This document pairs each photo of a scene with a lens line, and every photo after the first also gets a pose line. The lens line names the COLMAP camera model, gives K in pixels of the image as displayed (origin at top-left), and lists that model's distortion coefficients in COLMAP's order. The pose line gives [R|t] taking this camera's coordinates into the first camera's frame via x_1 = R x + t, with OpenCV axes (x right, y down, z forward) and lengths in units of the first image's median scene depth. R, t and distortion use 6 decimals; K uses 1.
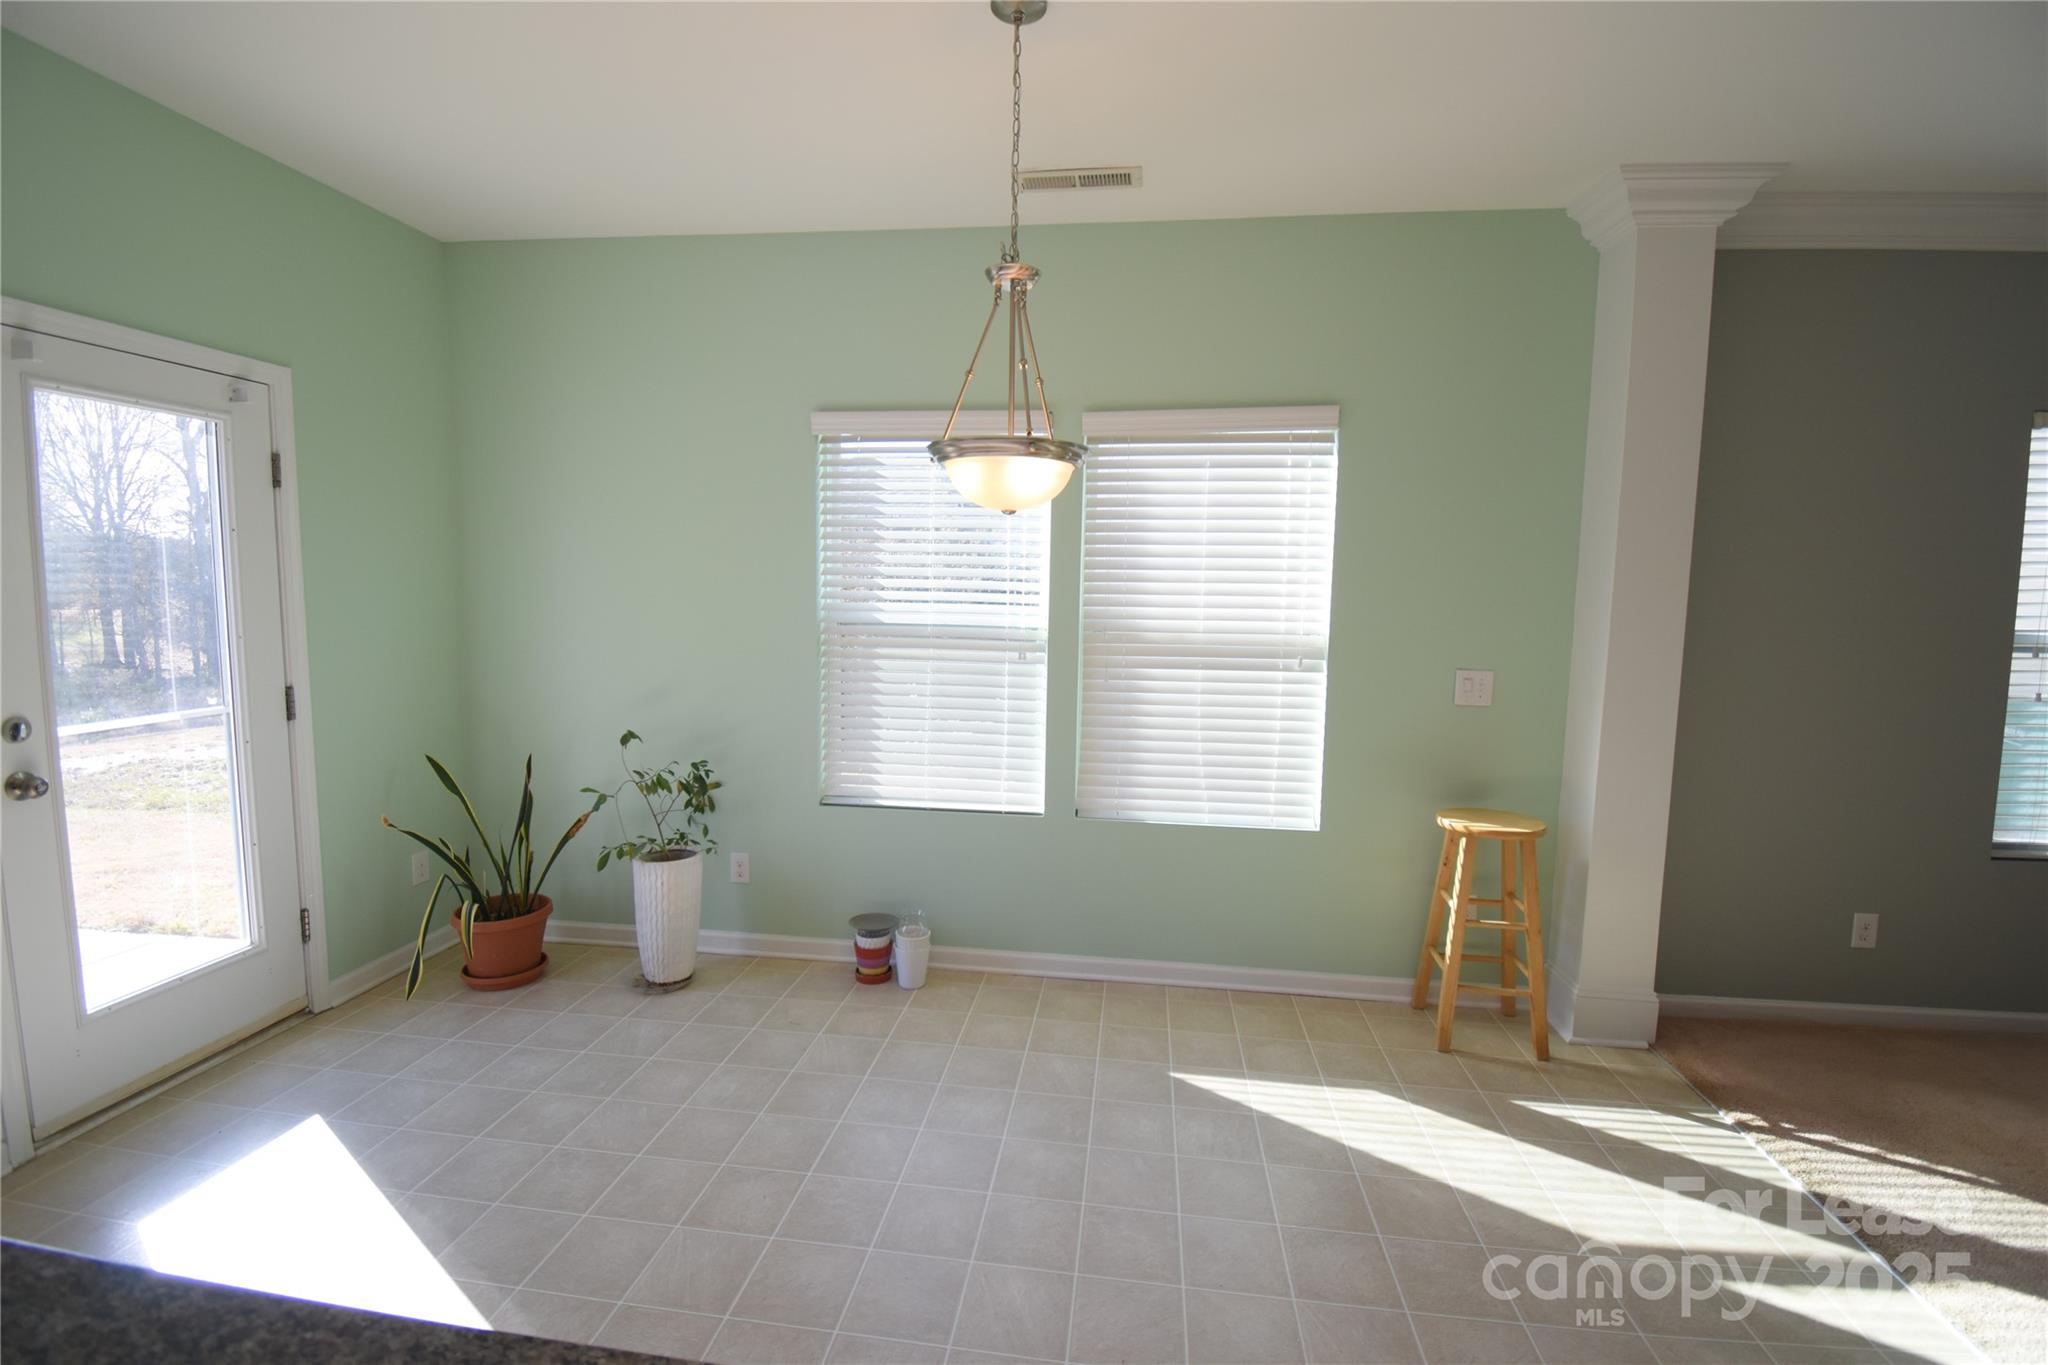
lens RADIAL K [[902.7, 0, 1024.0], [0, 902.7, 682.5], [0, 0, 1]] dist [0.024233, -0.027140]
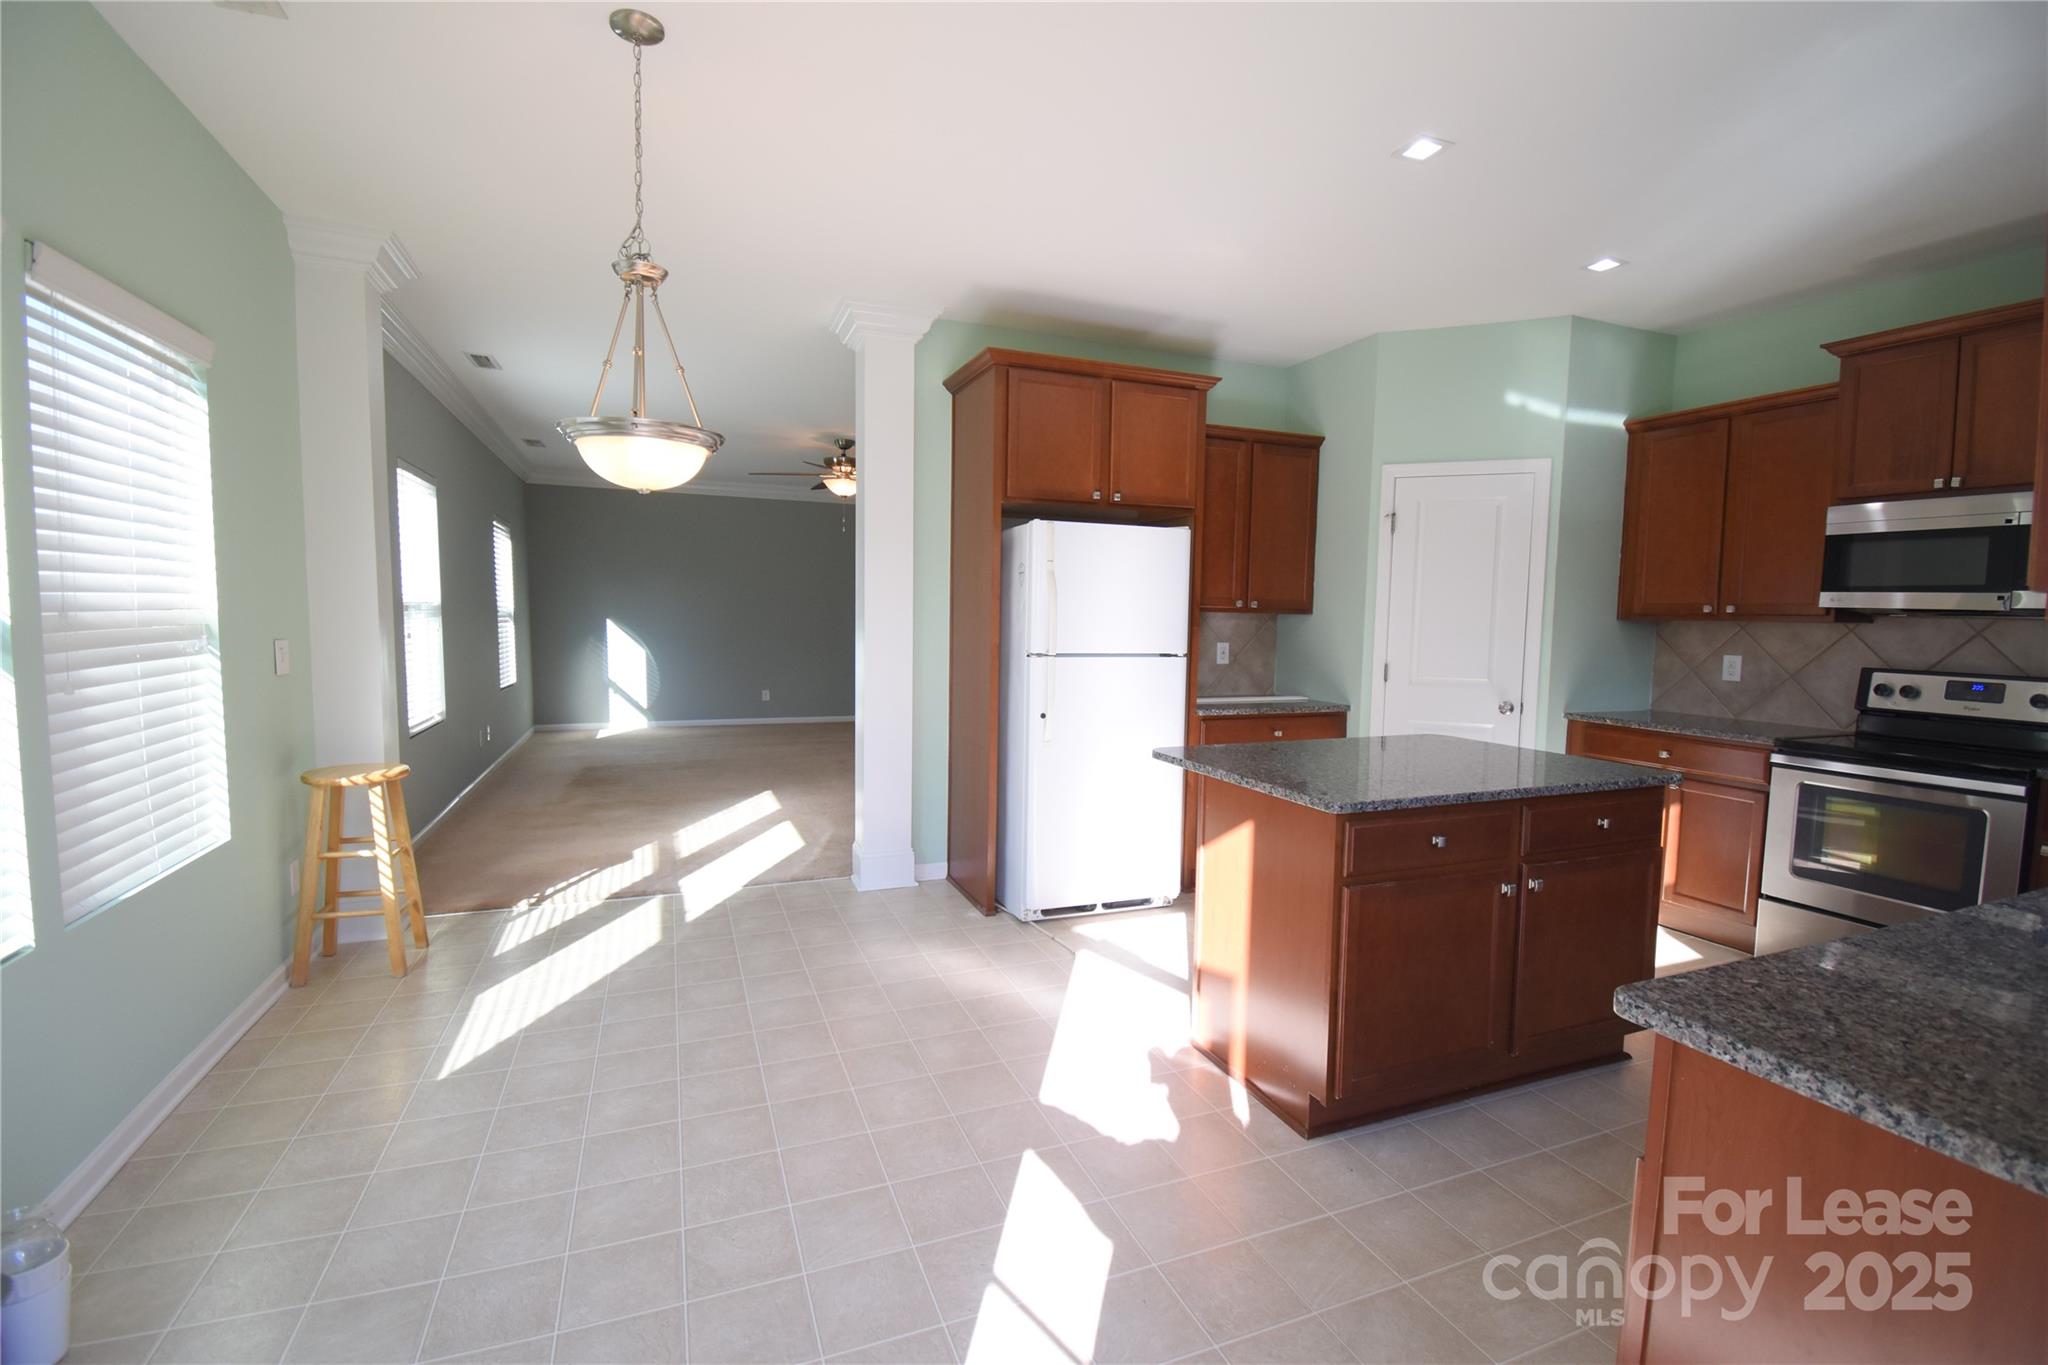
lens RADIAL K [[902.7, 0, 1024.0], [0, 902.7, 682.5], [0, 0, 1]] dist [0.024233, -0.027140]
pose [[-0.485569, -0.091658, 0.869380, -0.914321], [0.065562, 0.987869, 0.140768, -0.063339], [-0.871736, 0.125351, -0.473670, 0.878611]]
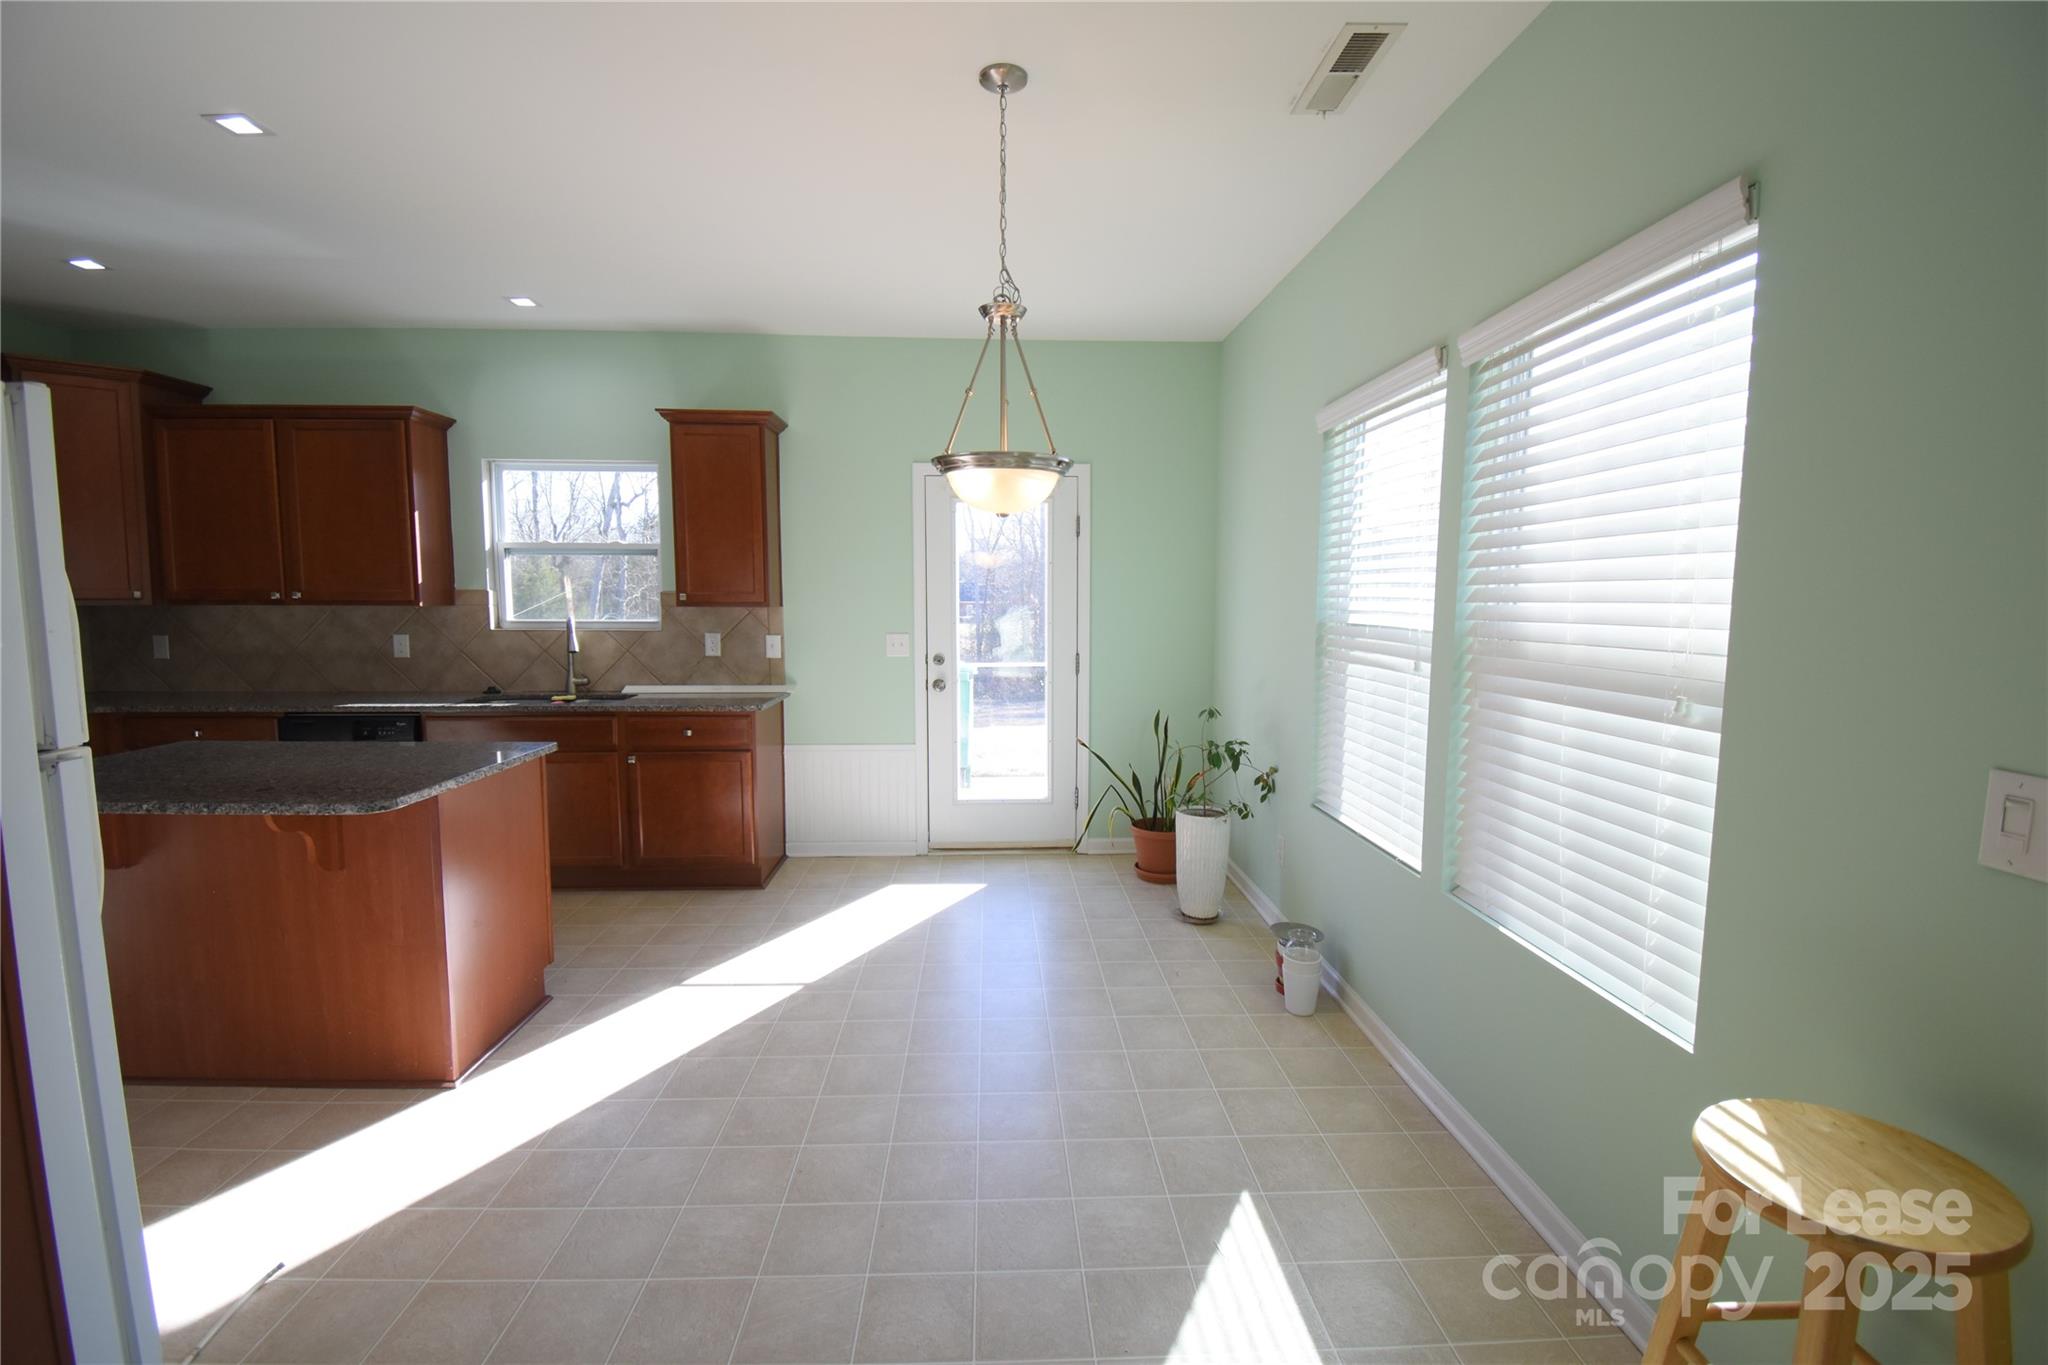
lens RADIAL K [[902.7, 0, 1024.0], [0, 902.7, 682.5], [0, 0, 1]] dist [0.024233, -0.027140]
pose [[0.173807, 0.078043, -0.981682, 0.872218], [-0.102557, 0.992869, 0.060775, -0.034786], [0.979425, 0.090115, 0.180572, 0.641077]]
